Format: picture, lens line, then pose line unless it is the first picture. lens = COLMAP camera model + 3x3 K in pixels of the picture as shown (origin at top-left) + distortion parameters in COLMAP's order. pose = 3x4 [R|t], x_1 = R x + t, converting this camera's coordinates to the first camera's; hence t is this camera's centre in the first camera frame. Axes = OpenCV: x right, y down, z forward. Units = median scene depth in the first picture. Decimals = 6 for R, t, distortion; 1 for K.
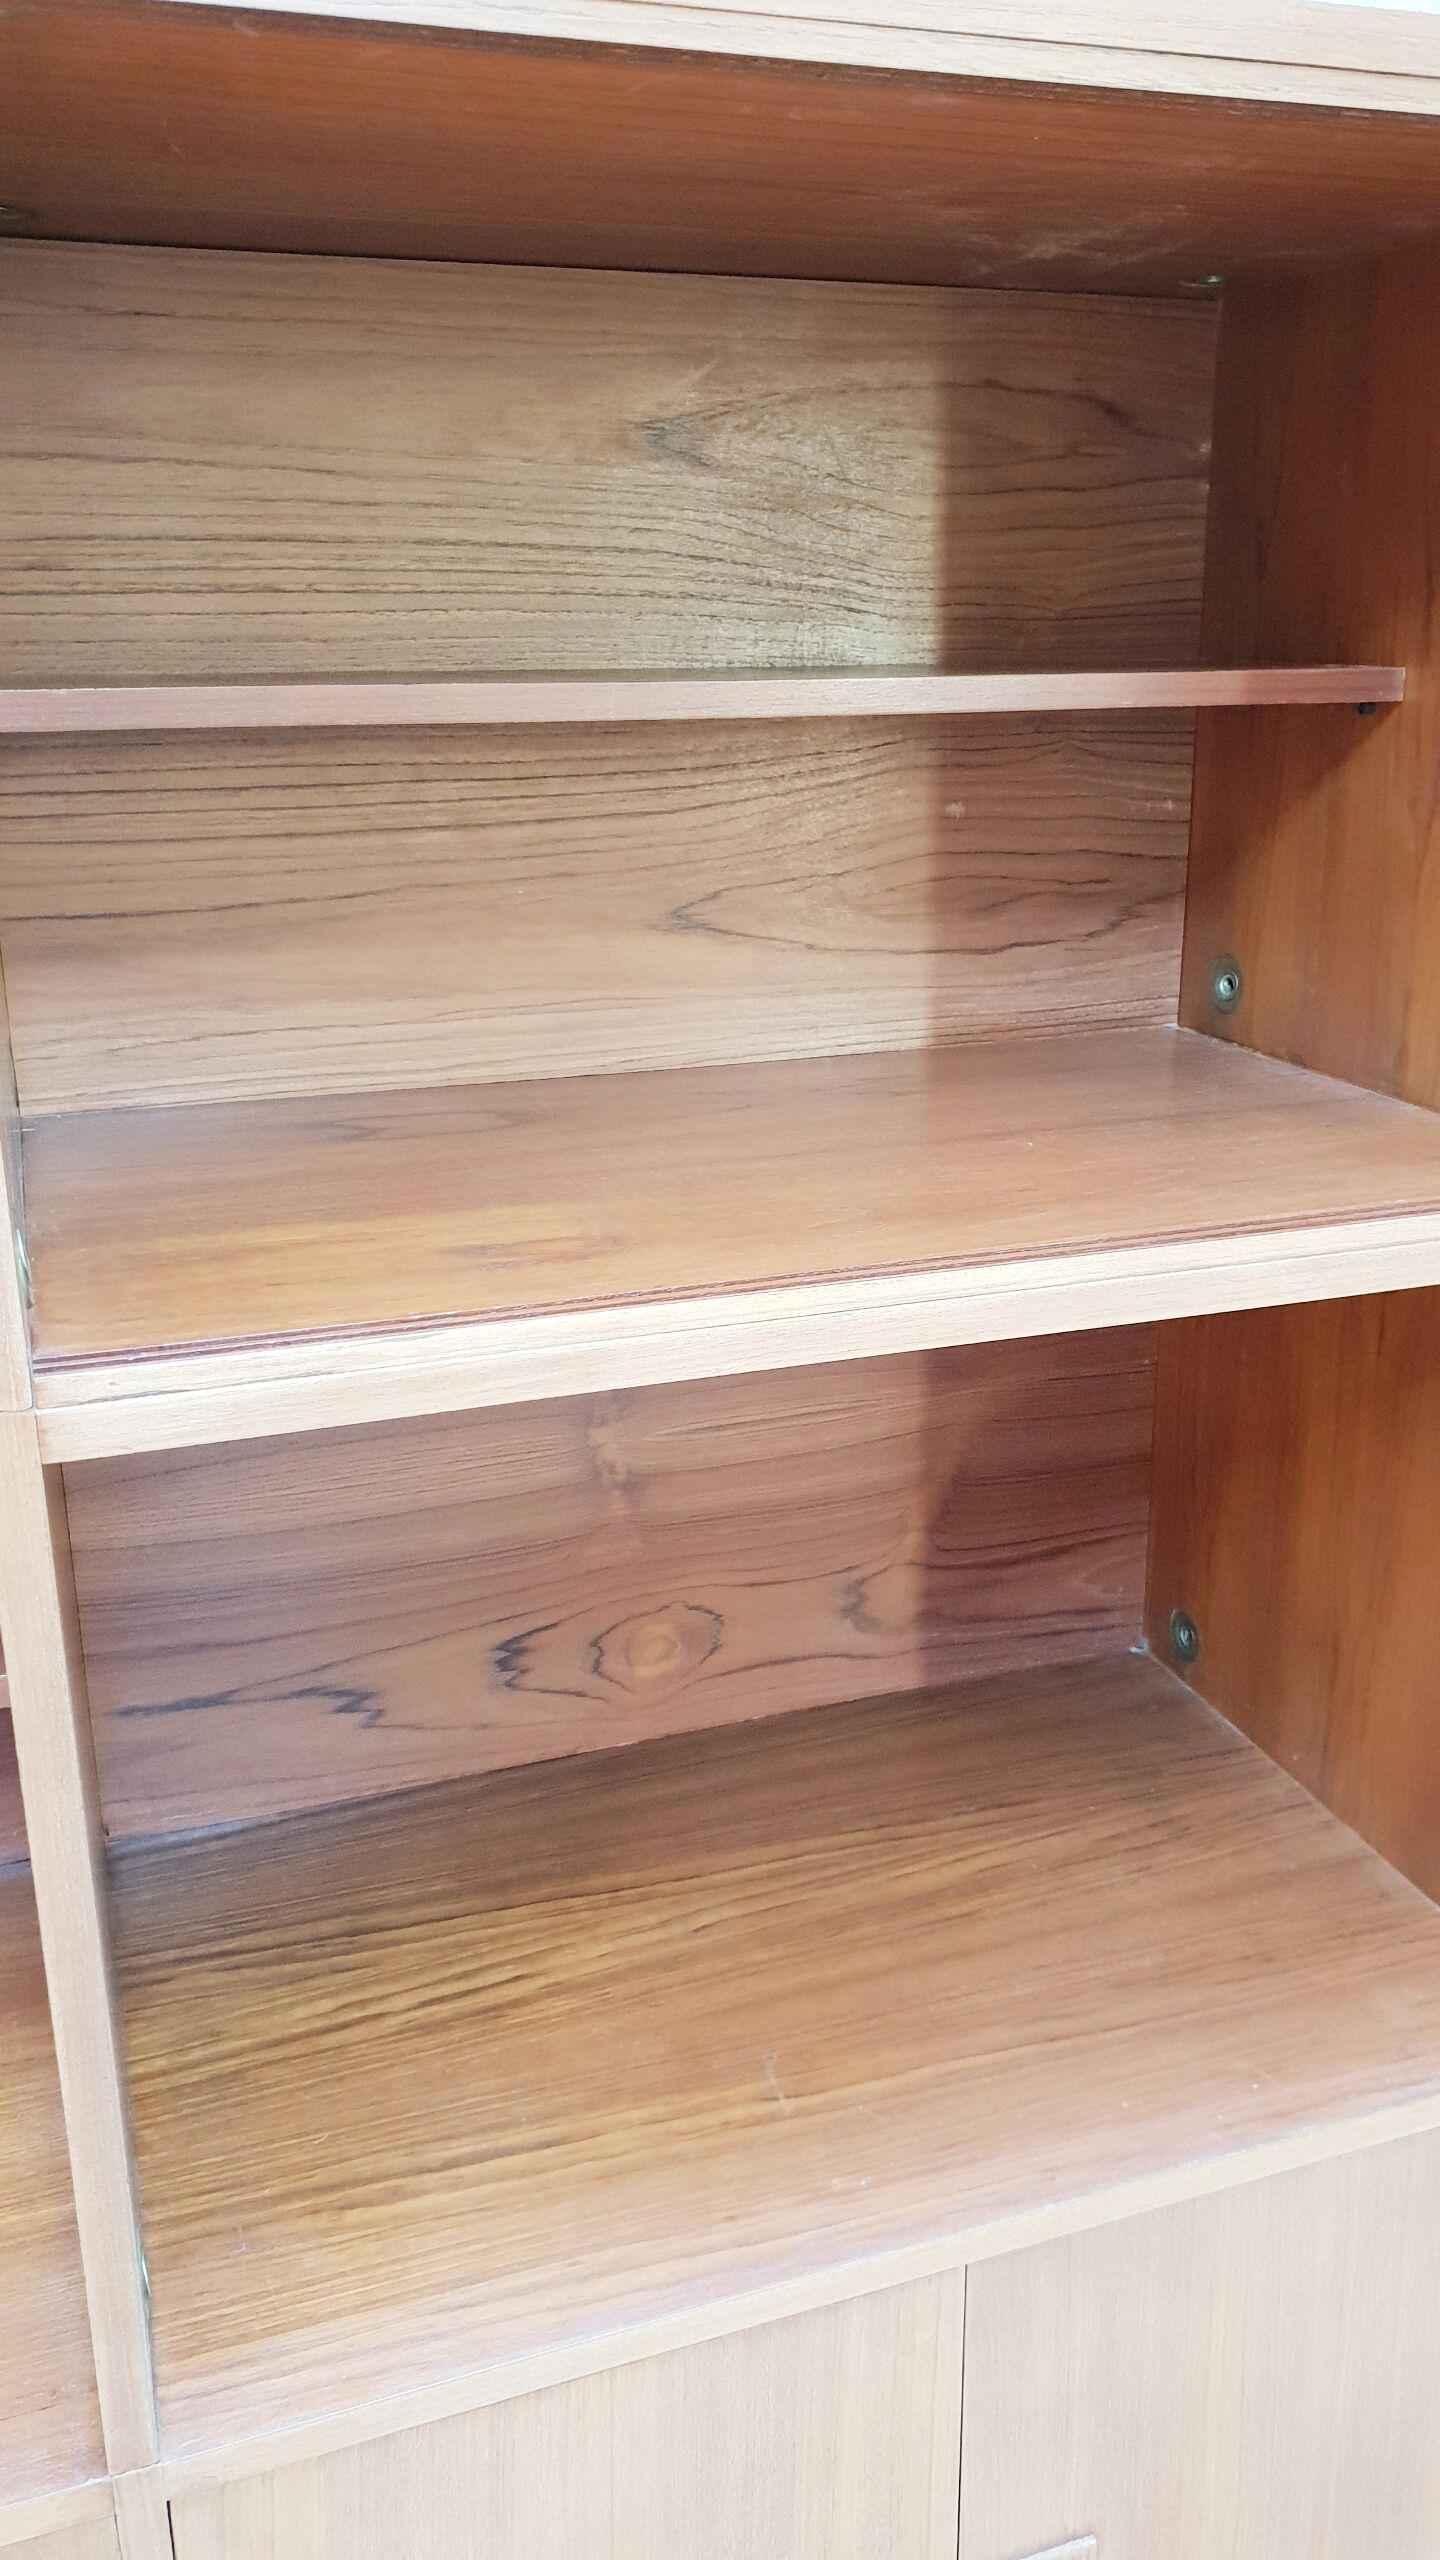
lens RADIAL K [[2050.6, 0, 780.1], [0, 2050.6, 1236.6], [0, 0, 1]] dist [0.114419, -0.200548]
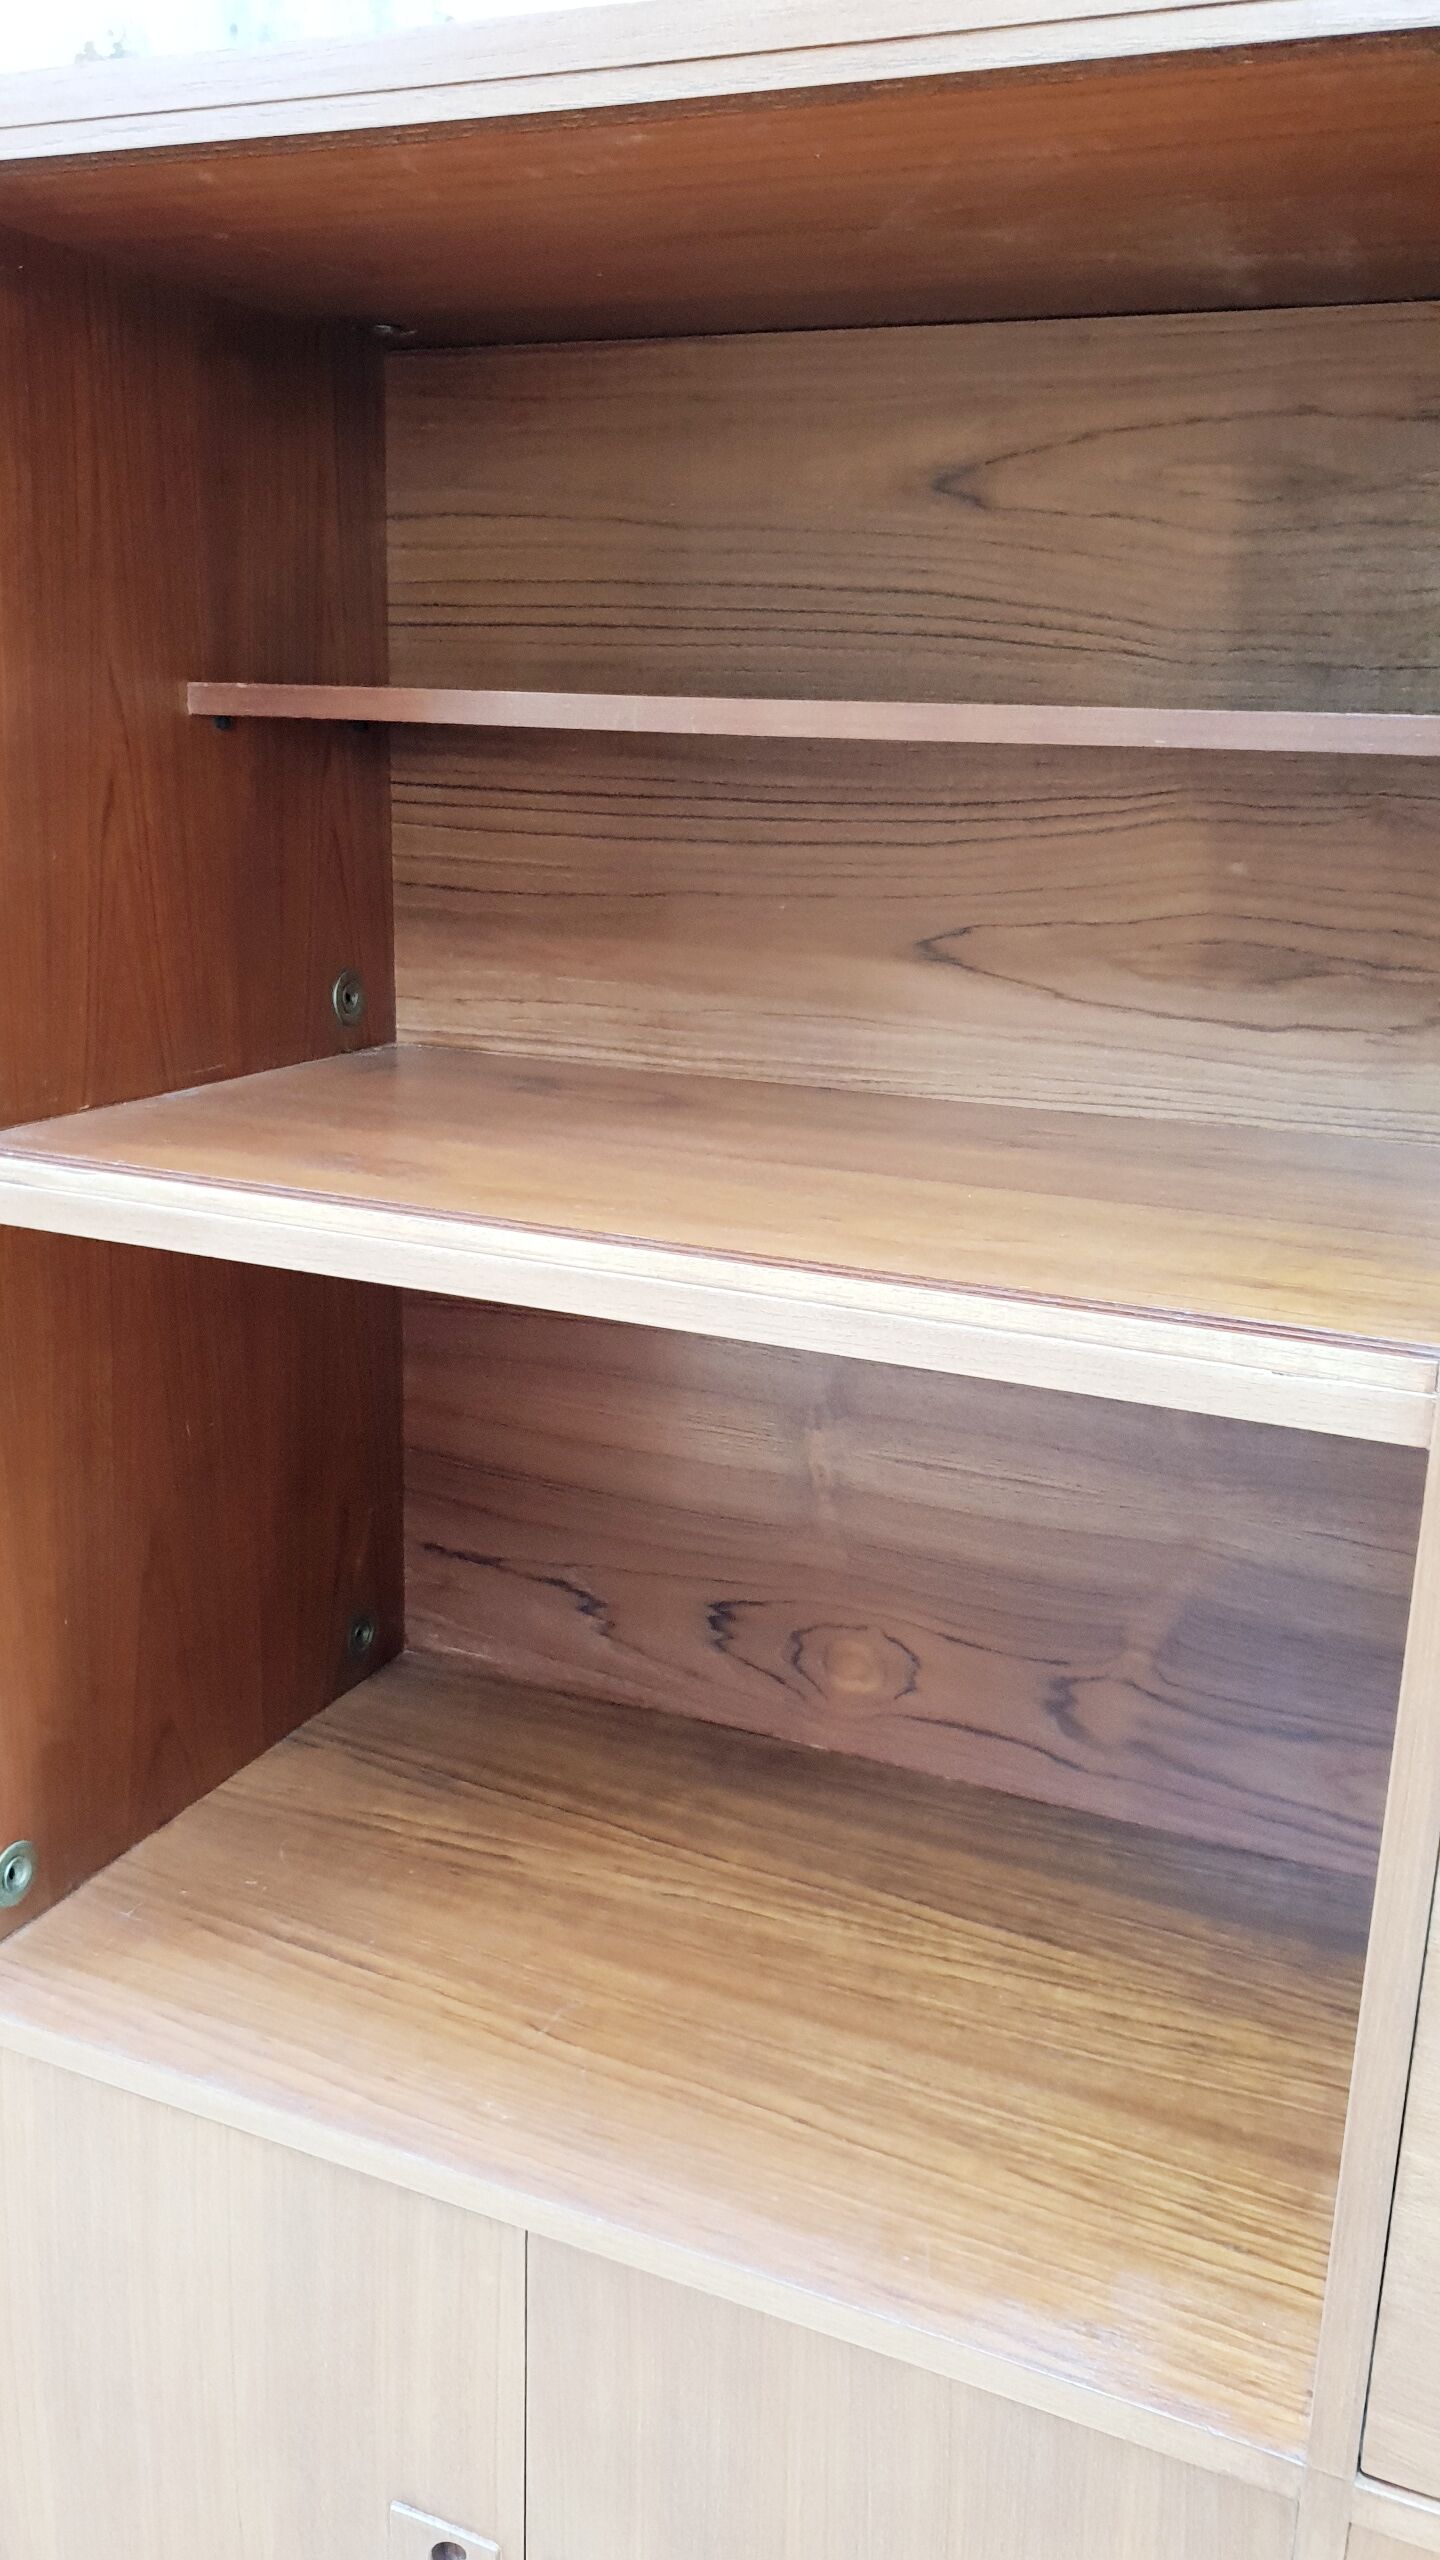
lens RADIAL K [[2023.3, 0, 711.8], [0, 2023.3, 1250.9], [0, 0, 1]] dist [0.099360, -0.178573]
pose [[0.717252, 0.200465, -0.667355, 0.589368], [-0.232153, 0.971755, 0.042392, -0.028677], [0.657004, 0.124523, 0.743532, 0.207301]]
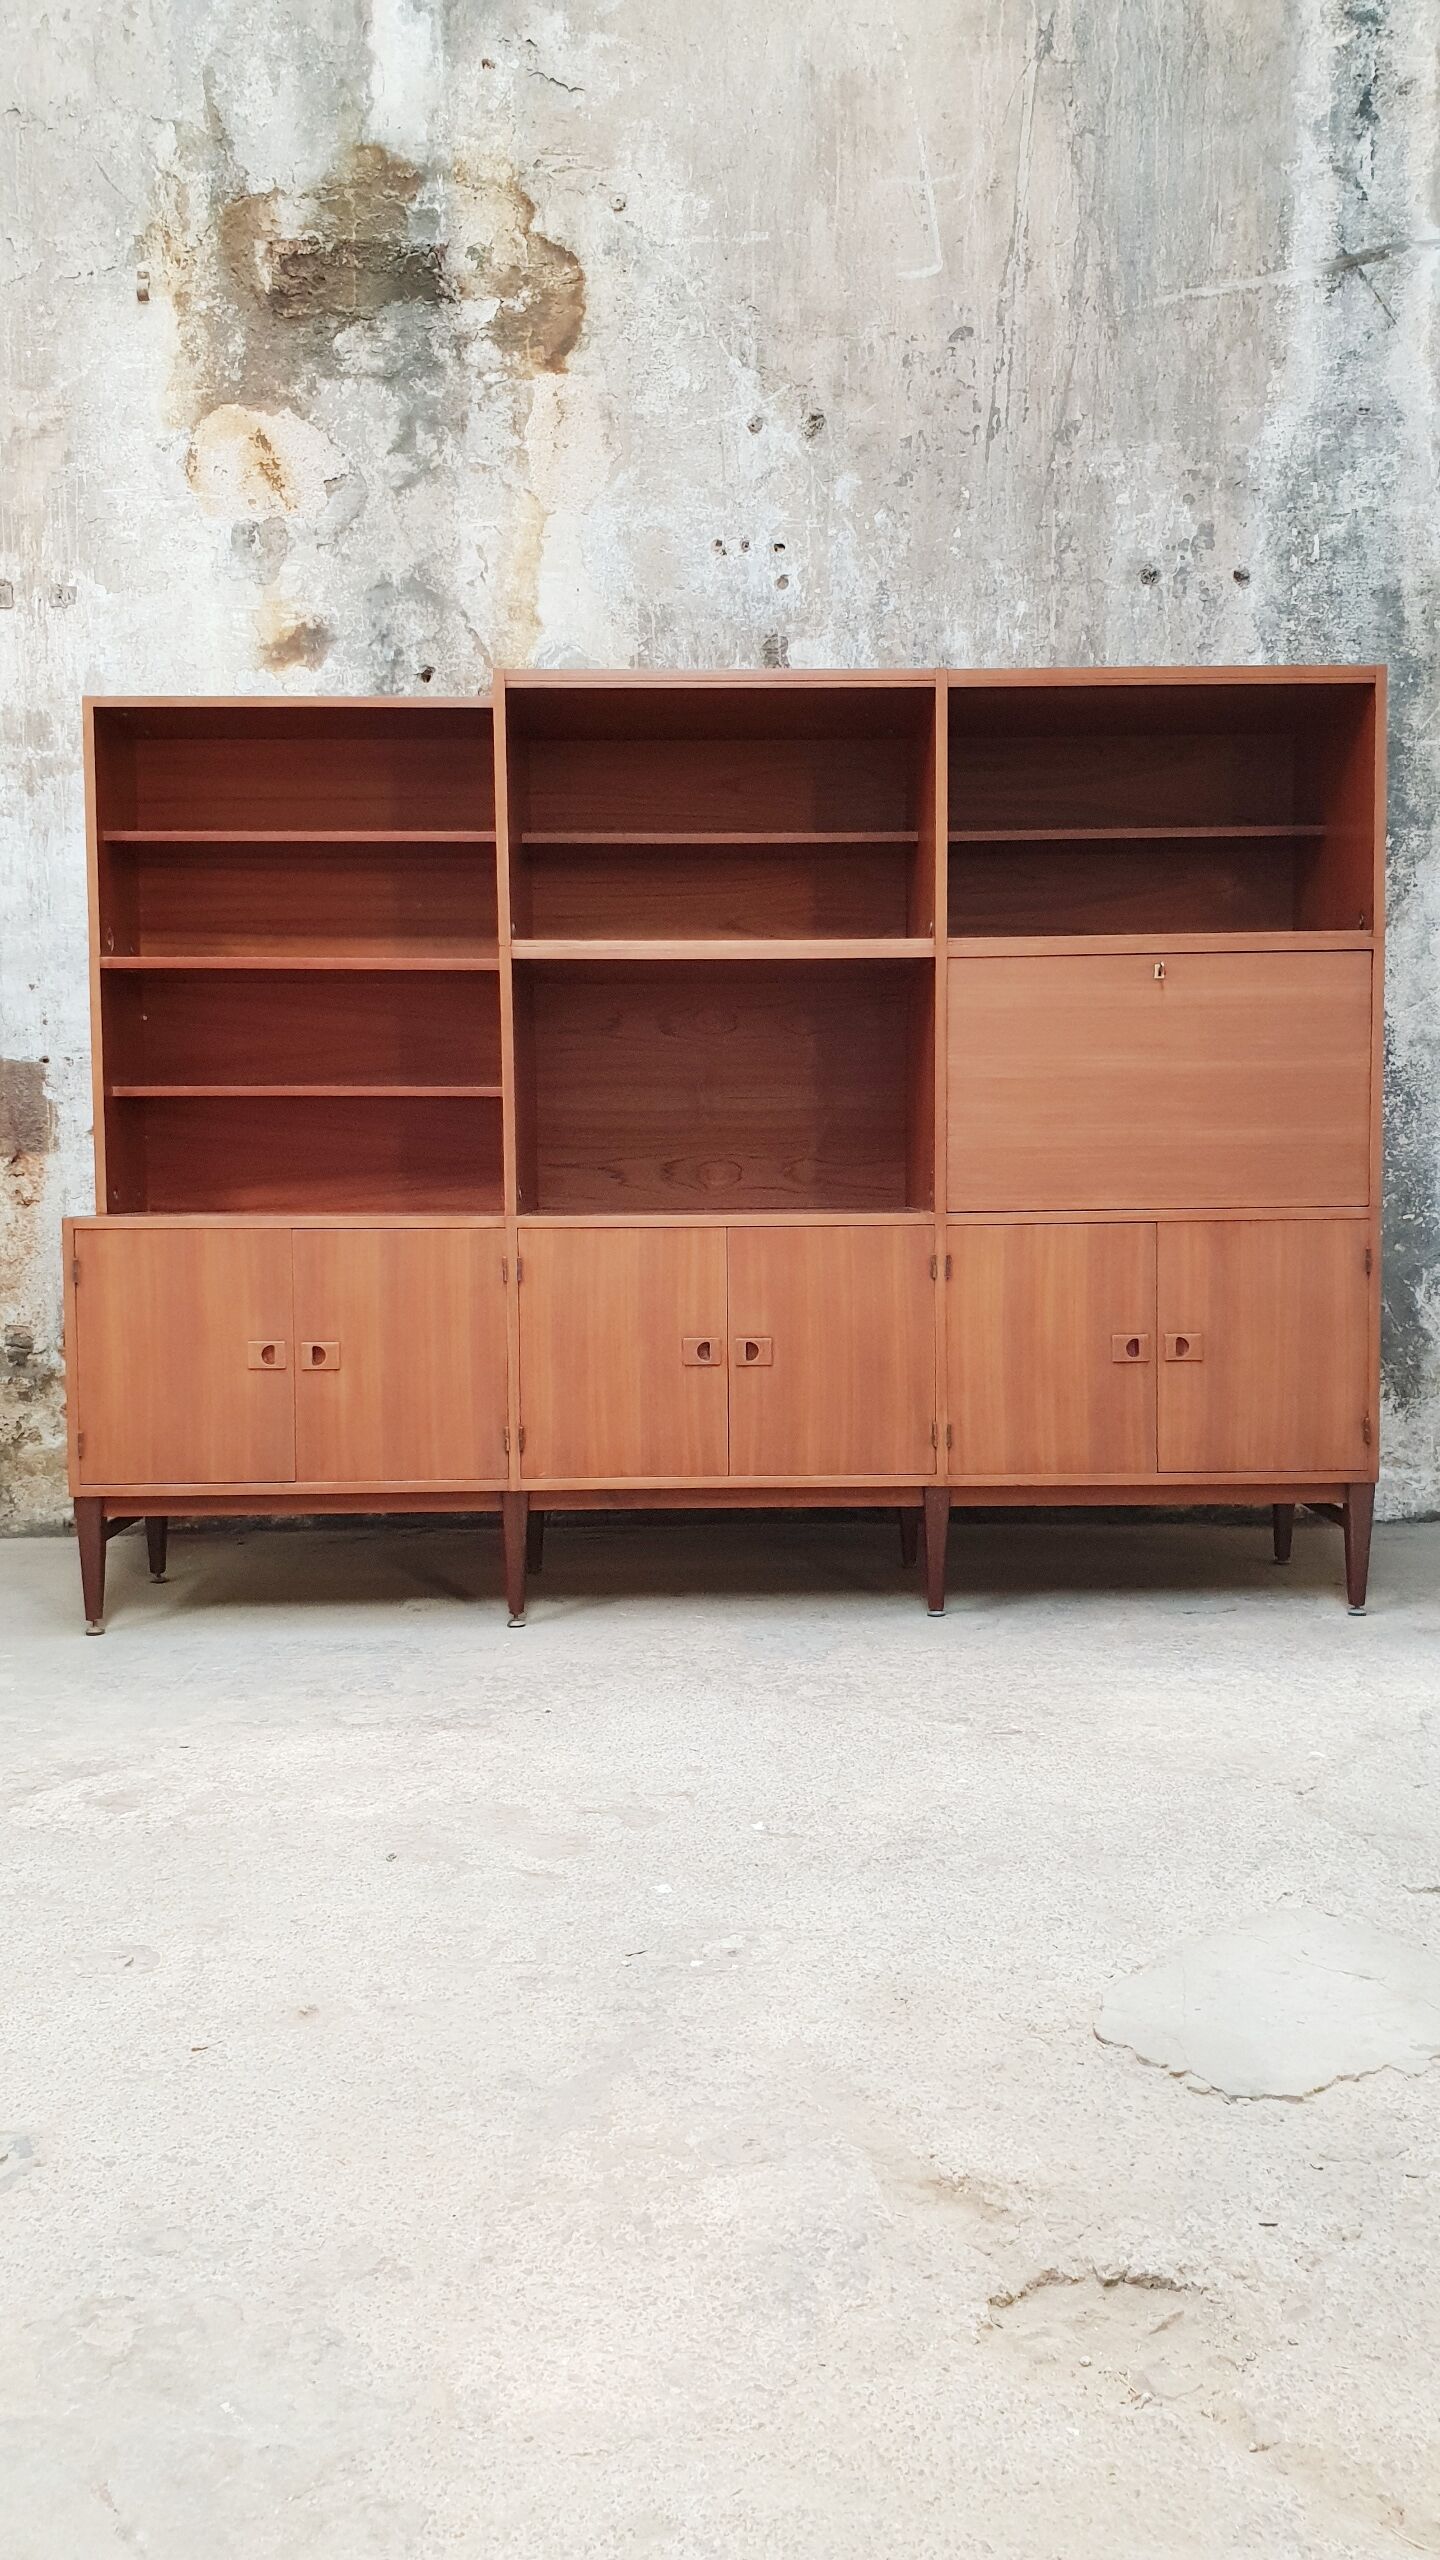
lens RADIAL K [[2043.5, 0, 746.2], [0, 2043.5, 1295.5], [0, 0, 1]] dist [-0.014513, 0.071689]
pose [[0.947141, 0.019991, -0.320193, 1.036723], [-0.089996, 0.974538, -0.205368, 1.094026], [0.307935, 0.223329, 0.924825, -1.861114]]
